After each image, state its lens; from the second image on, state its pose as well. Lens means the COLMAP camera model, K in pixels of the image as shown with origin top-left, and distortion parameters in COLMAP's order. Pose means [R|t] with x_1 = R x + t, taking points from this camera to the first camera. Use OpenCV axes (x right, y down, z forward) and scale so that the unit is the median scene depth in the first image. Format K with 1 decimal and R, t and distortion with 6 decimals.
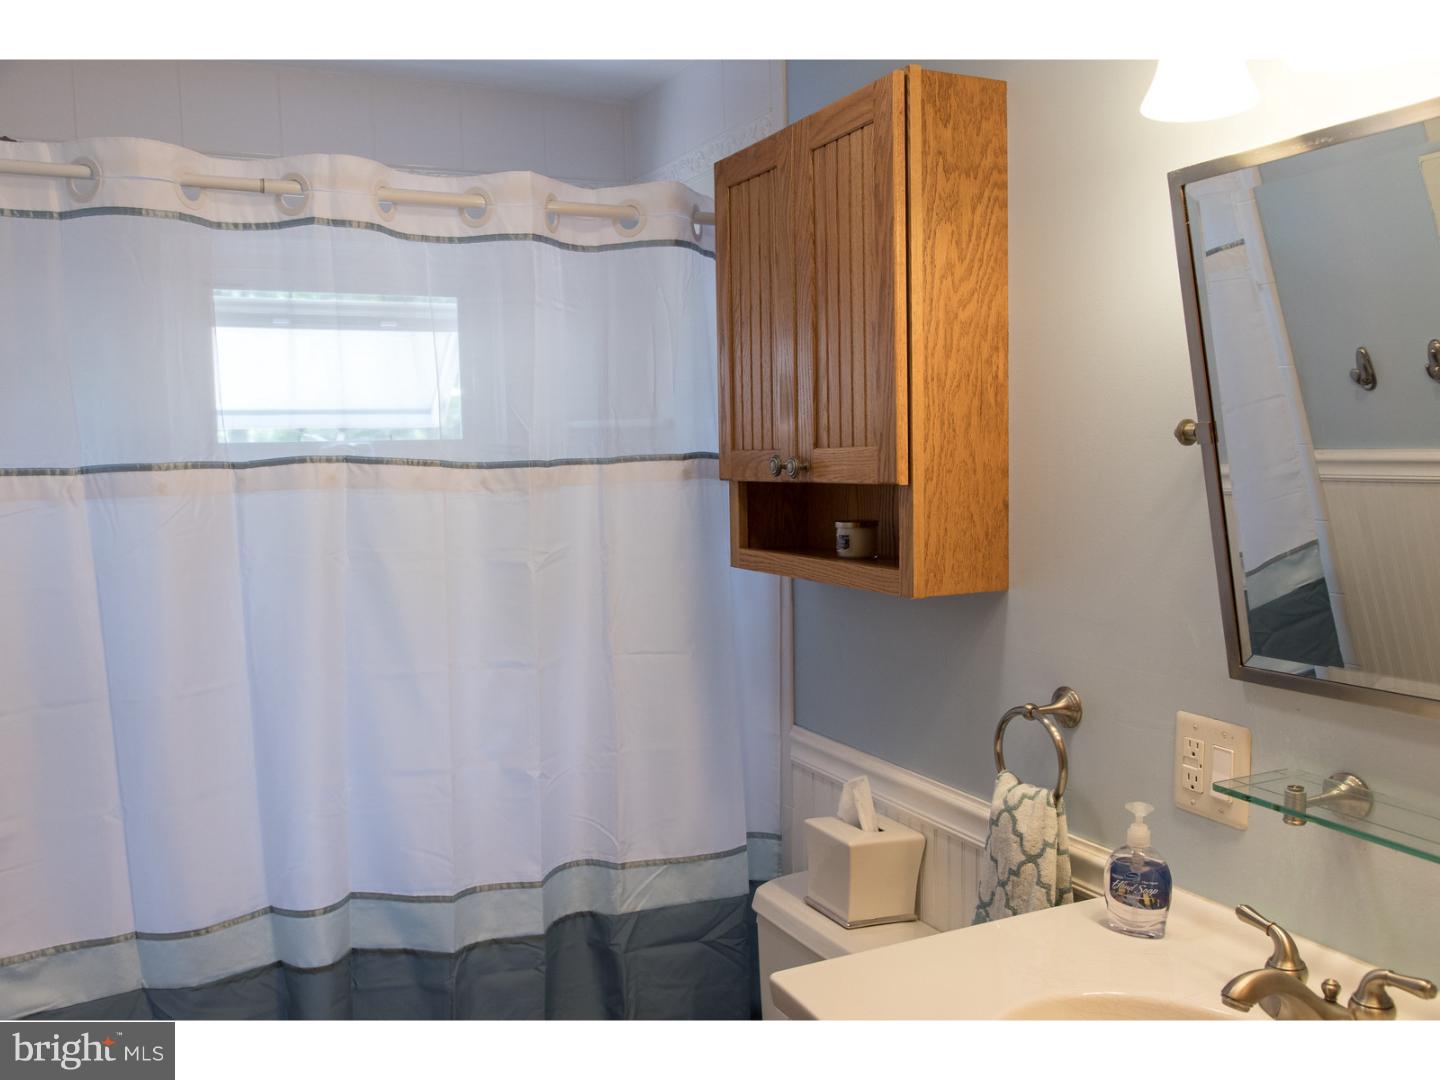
lens RADIAL K [[1258.6, 0, 718.2], [0, 1258.6, 537.2], [0, 0, 1]] dist [0.001503, -0.004524]
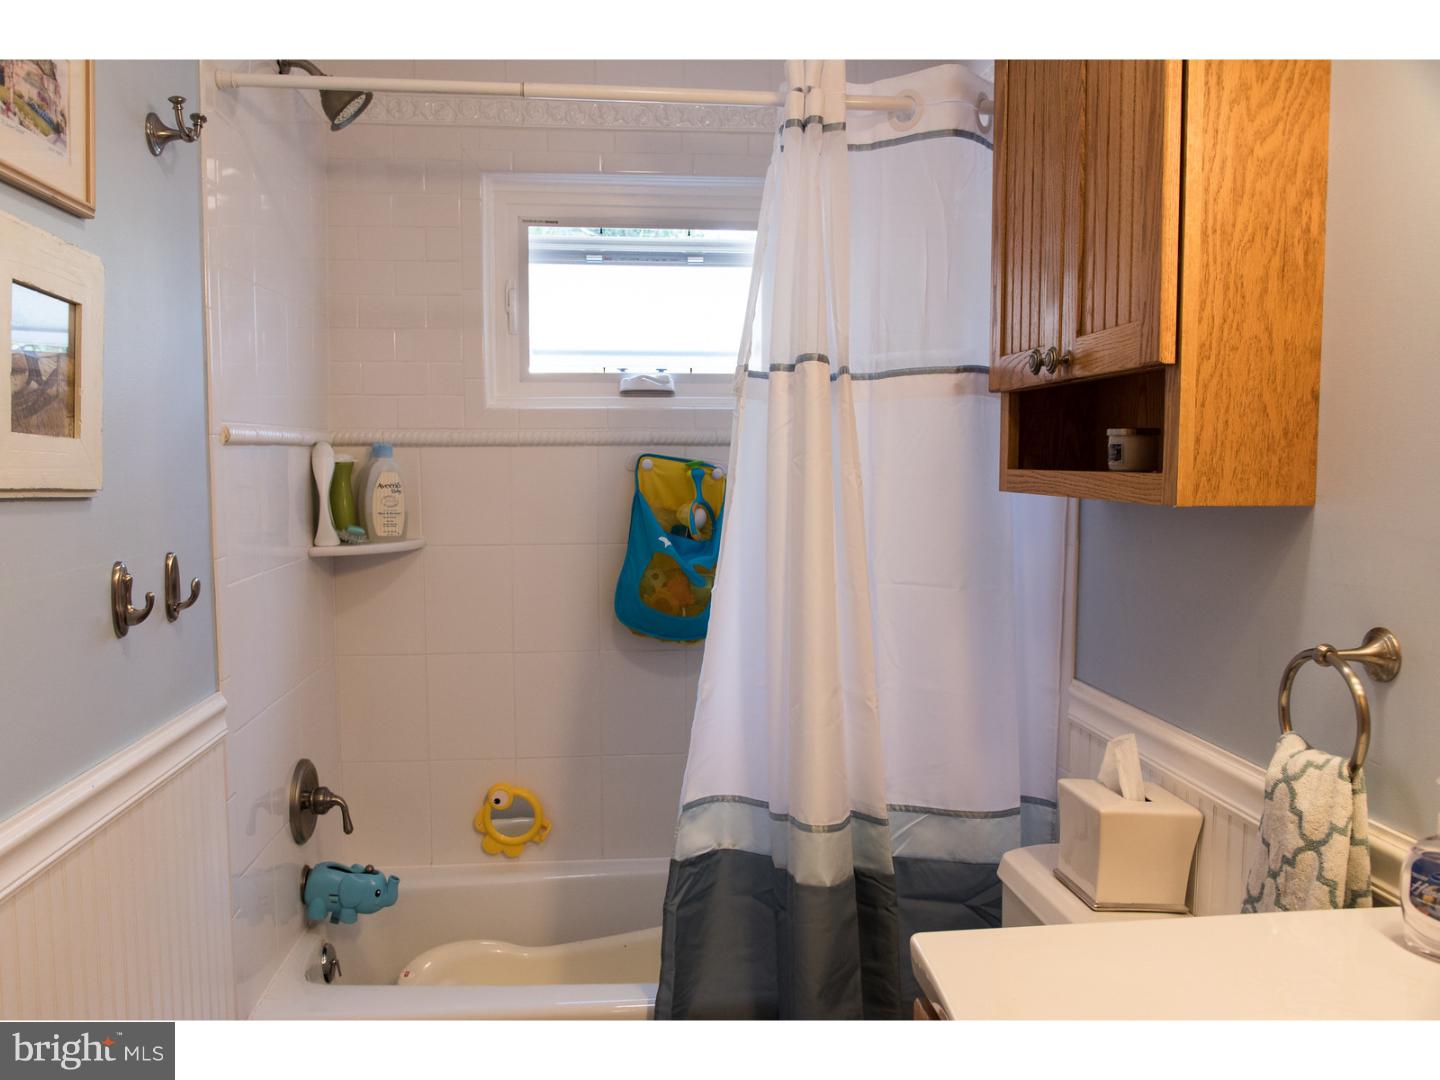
lens RADIAL K [[1166.0, 0, 719.3], [0, 1166.0, 545.0], [0, 0, 1]] dist [-0.045343, 0.035144]
pose [[0.941115, 0.043090, -0.335329, 0.128208], [-0.040538, 0.999071, 0.014608, 0.073158], [0.335647, -0.000154, 0.941988, 0.208468]]
